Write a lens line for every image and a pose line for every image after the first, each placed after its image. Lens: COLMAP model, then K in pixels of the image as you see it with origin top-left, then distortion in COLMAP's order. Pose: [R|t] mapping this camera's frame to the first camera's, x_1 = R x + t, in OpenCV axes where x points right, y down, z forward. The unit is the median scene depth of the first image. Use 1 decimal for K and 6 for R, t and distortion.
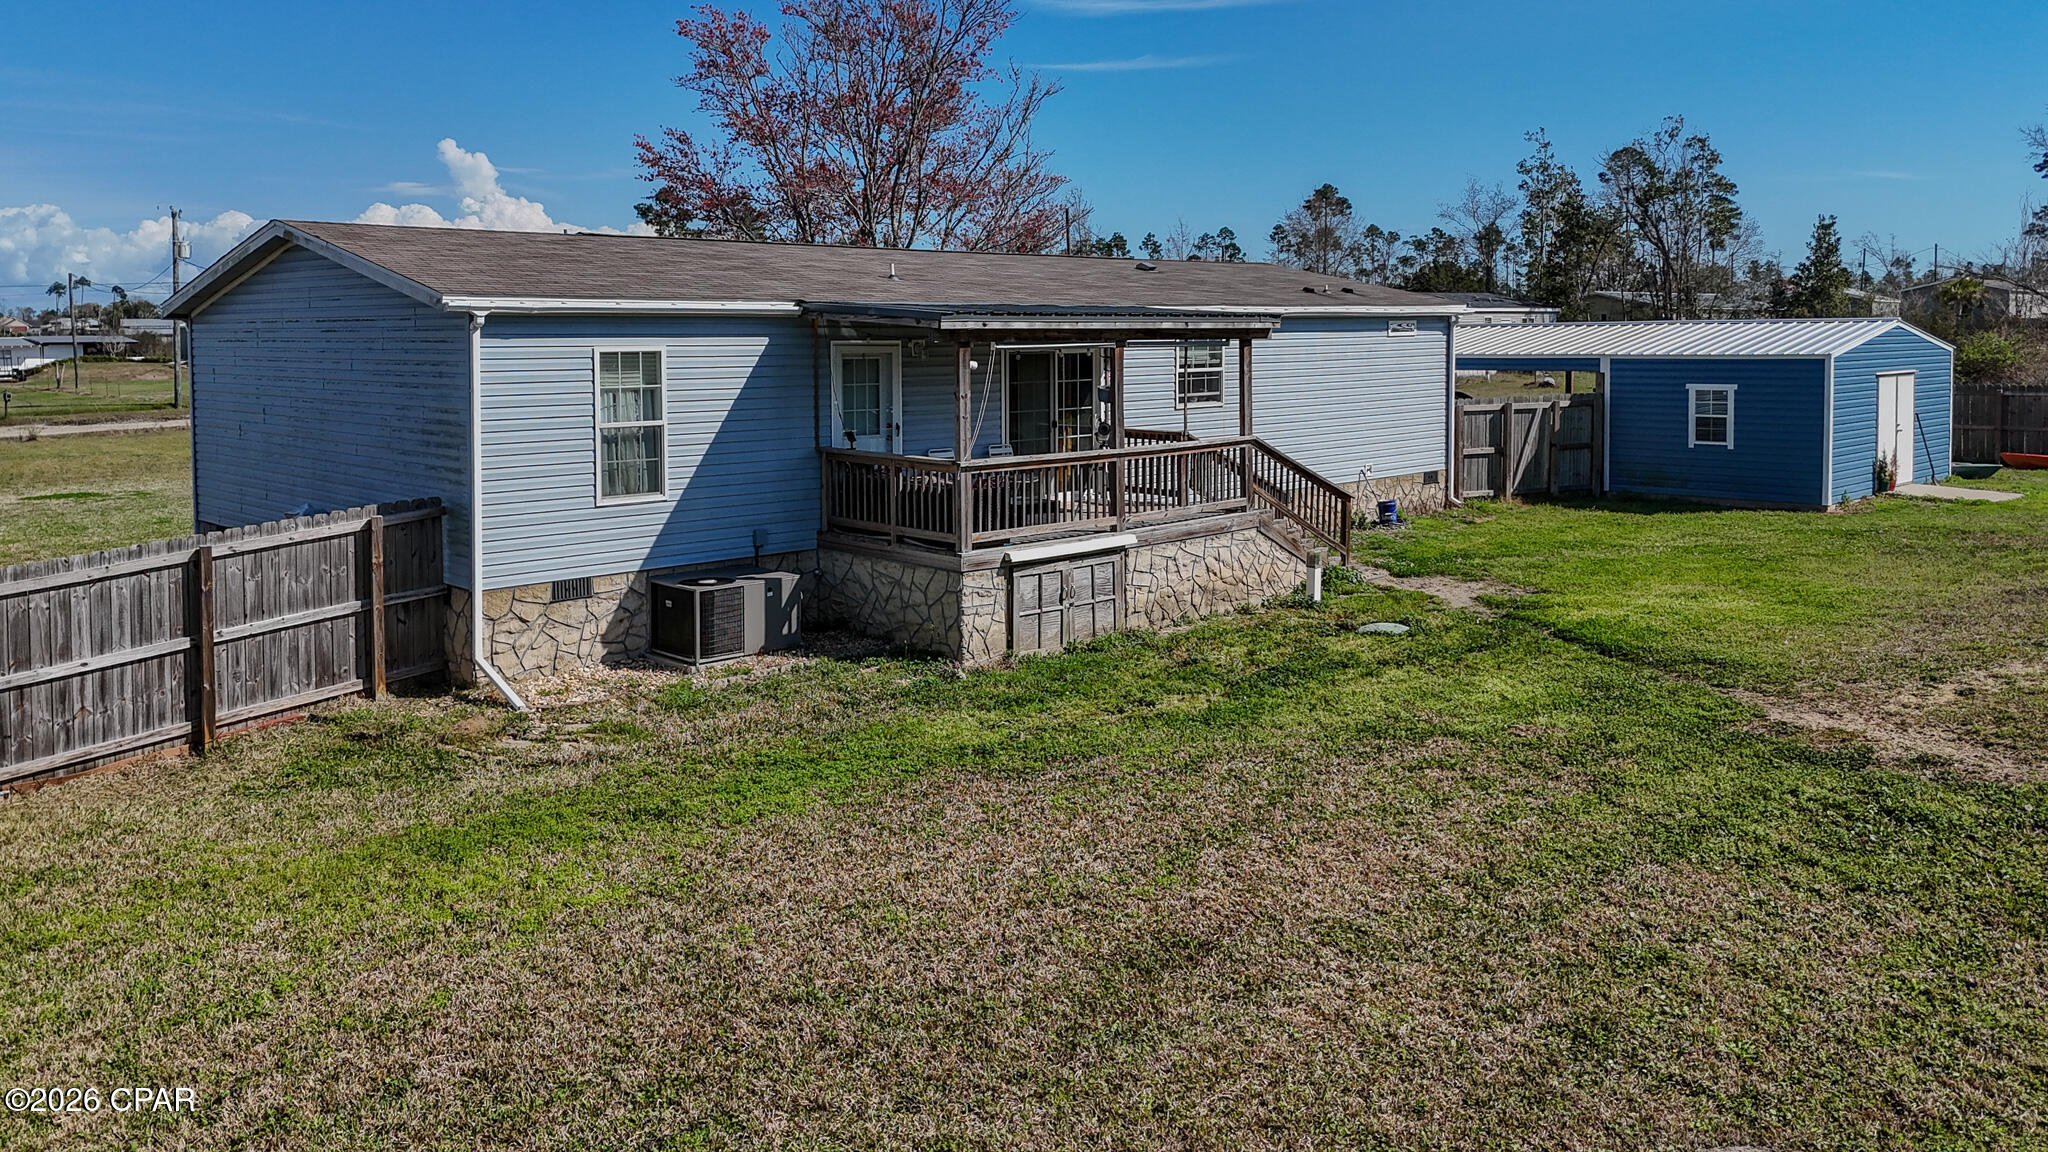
lens RADIAL K [[1522.4, 0, 1021.6], [0, 1522.4, 542.8], [0, 0, 1]] dist [0.067786, -0.062892]
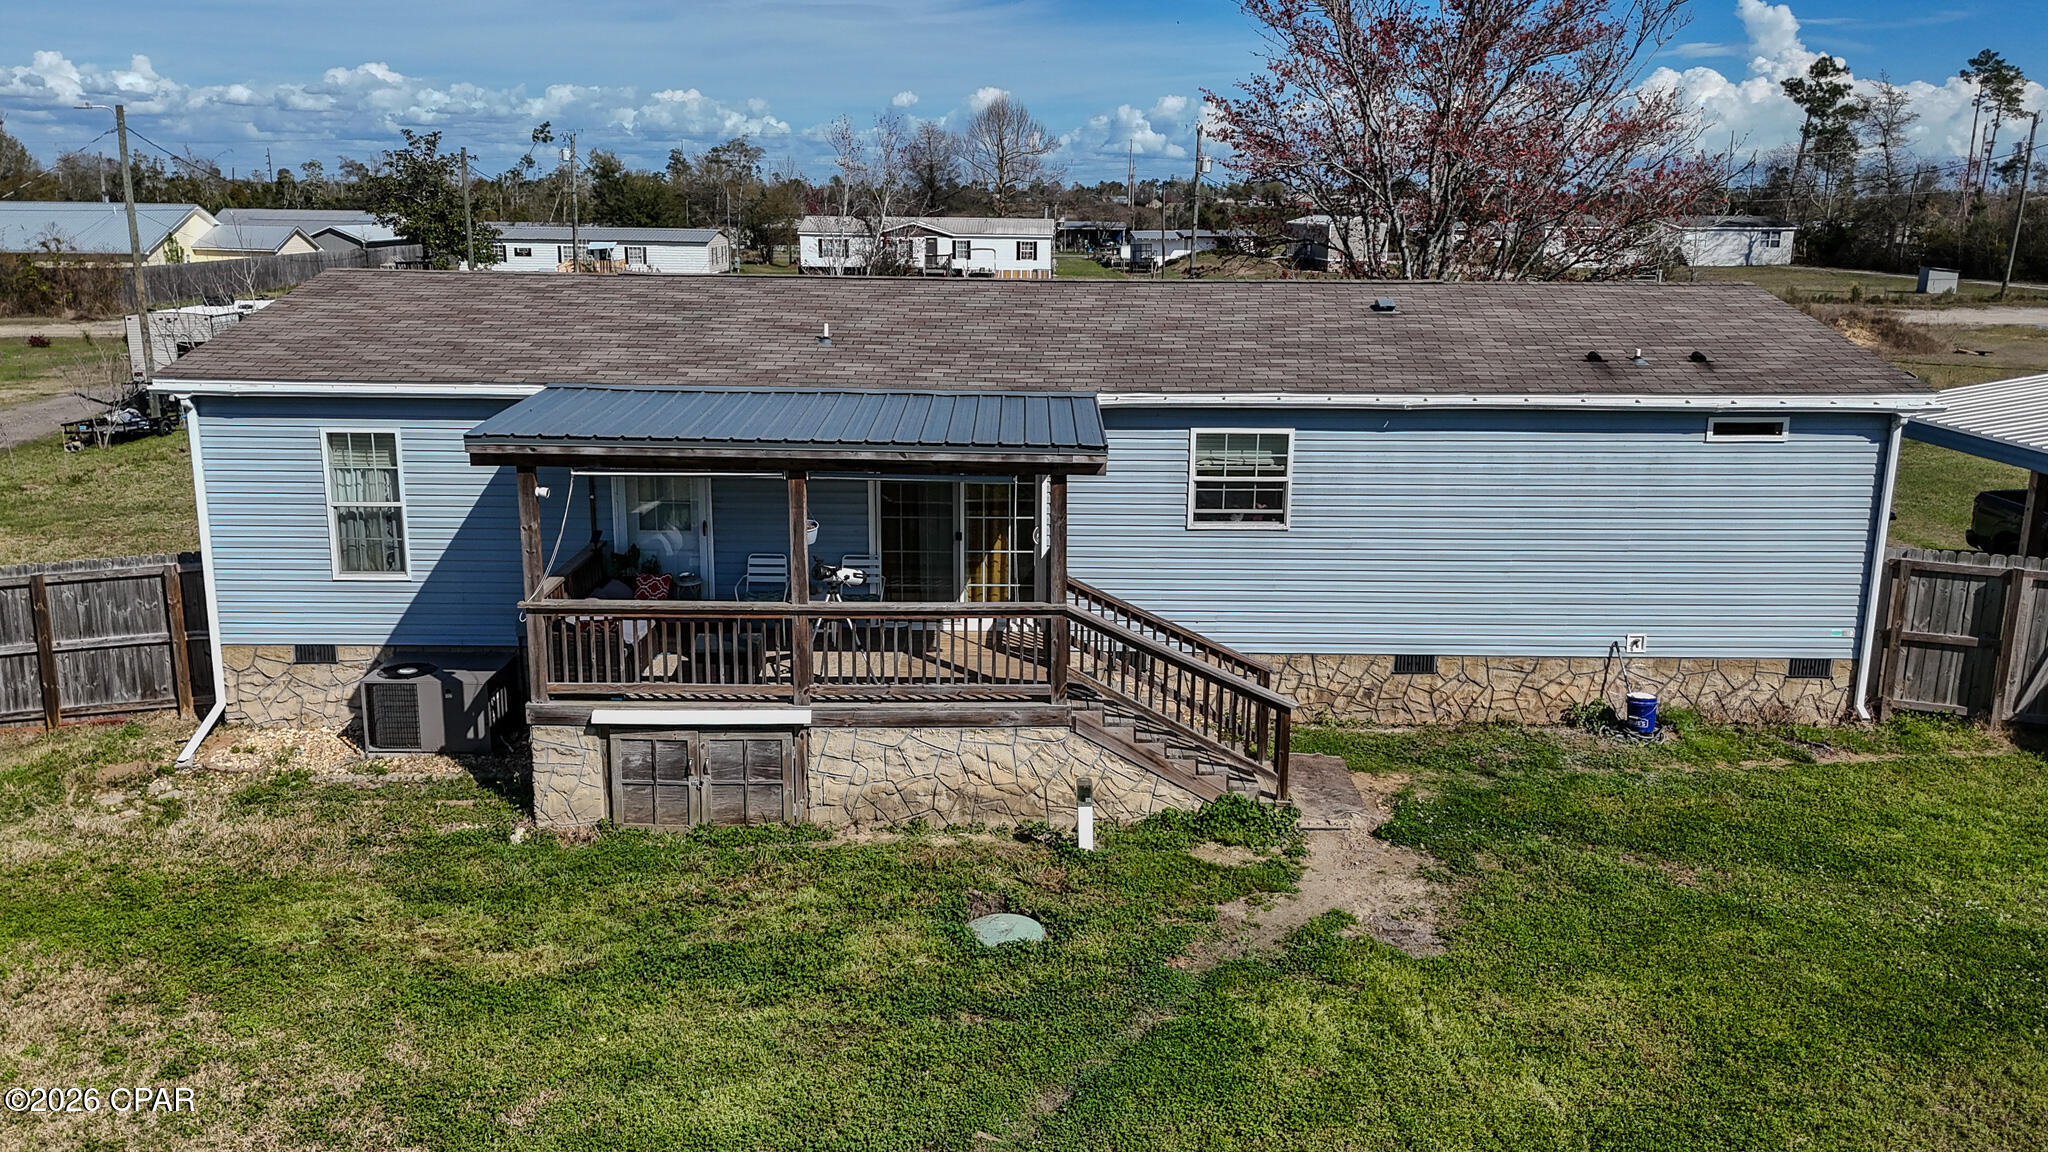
lens RADIAL K [[1522.4, 0, 1029.4], [0, 1522.4, 622.0], [0, 0, 1]] dist [0.067786, -0.062892]
pose [[0.727839, 0.195003, -0.657438, 0.733078], [-0.109759, 0.979483, 0.169013, -0.217077], [0.676907, -0.050854, 0.734309, 0.538314]]
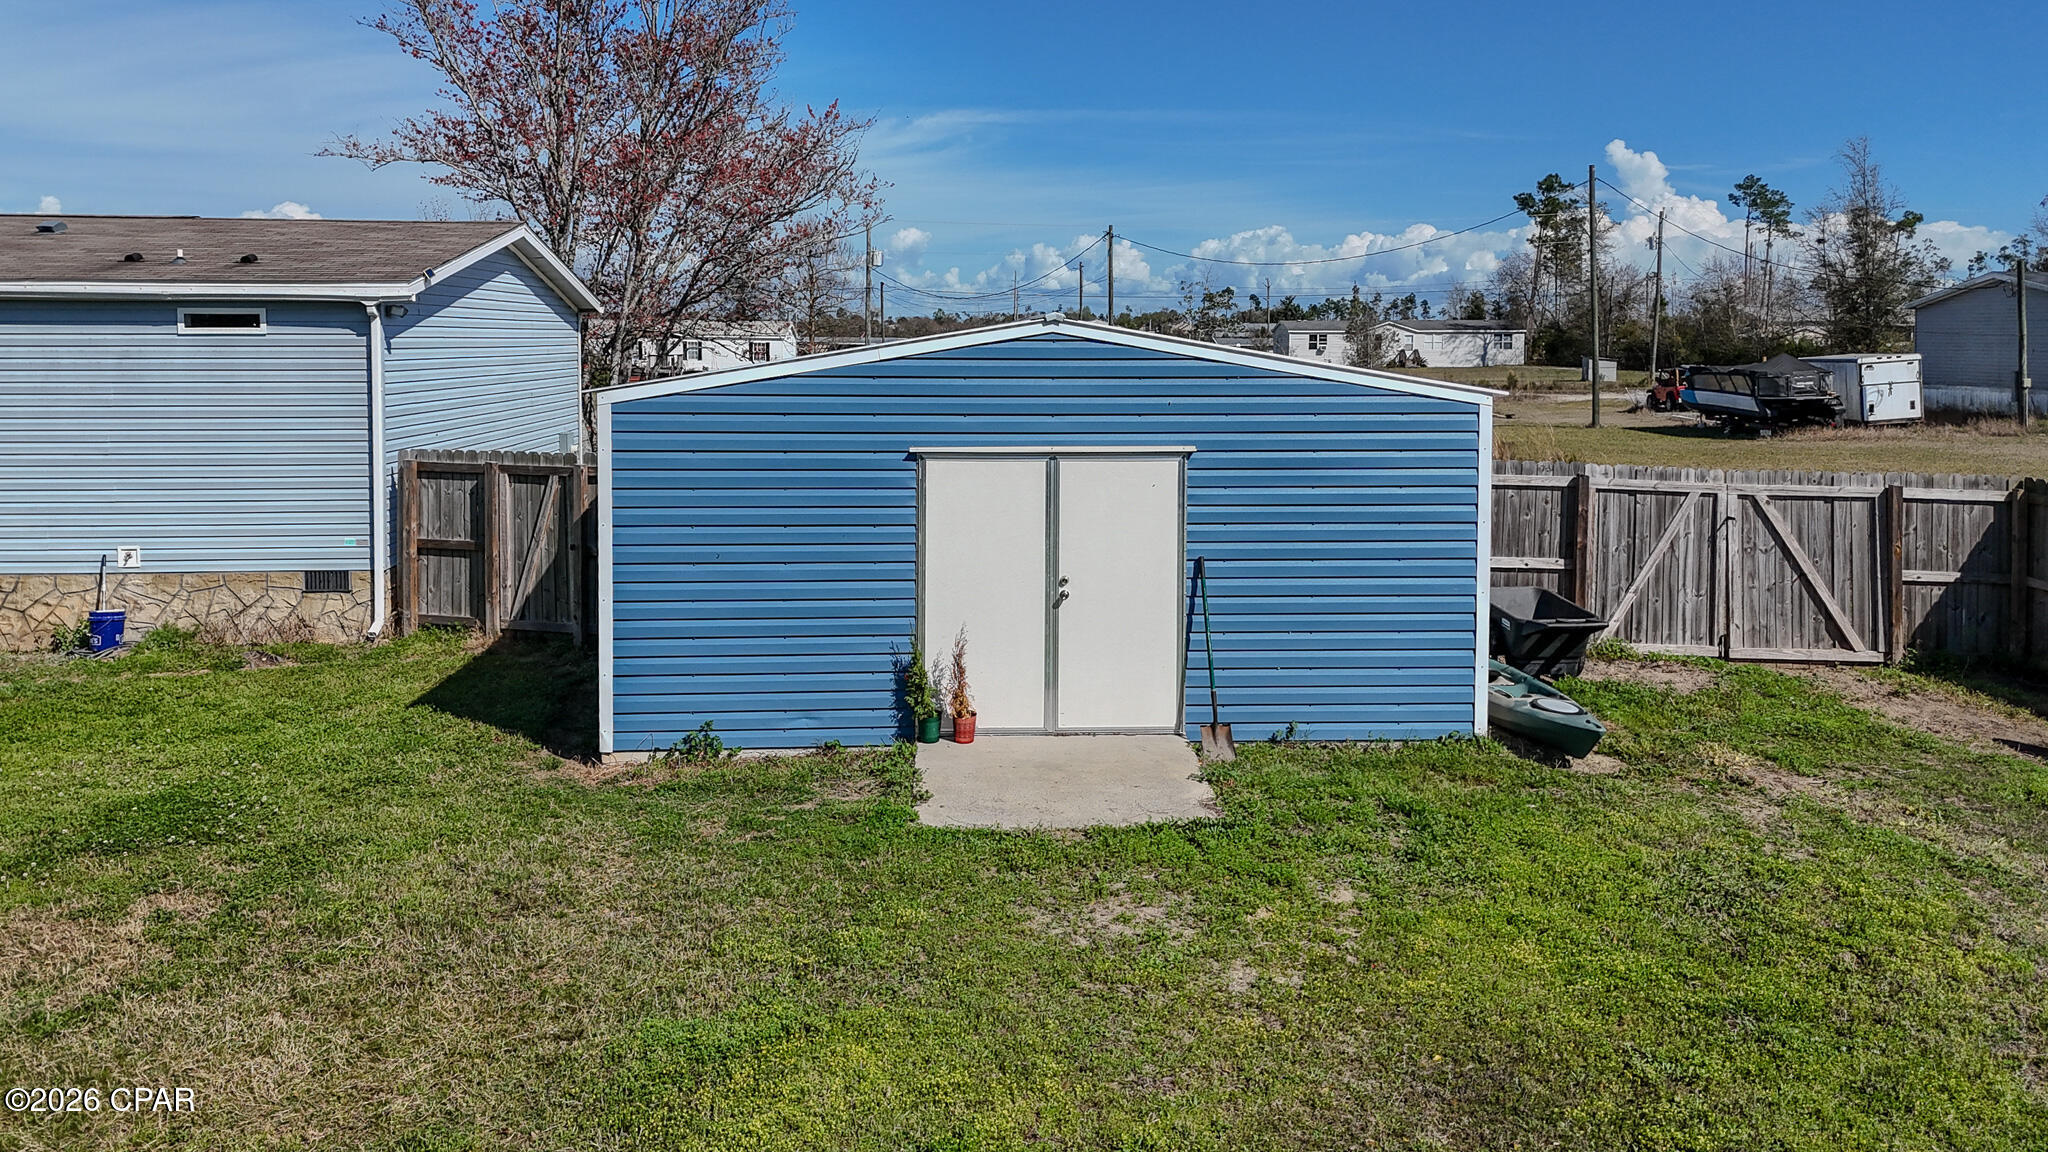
lens RADIAL K [[1522.4, 0, 1037.8], [0, 1522.4, 563.4], [0, 0, 1]] dist [0.067786, -0.062892]
pose [[0.766553, 0.103350, -0.633811, 1.384516], [-0.096161, 0.994310, 0.045833, -0.167618], [0.634941, 0.025814, 0.772129, 1.188315]]
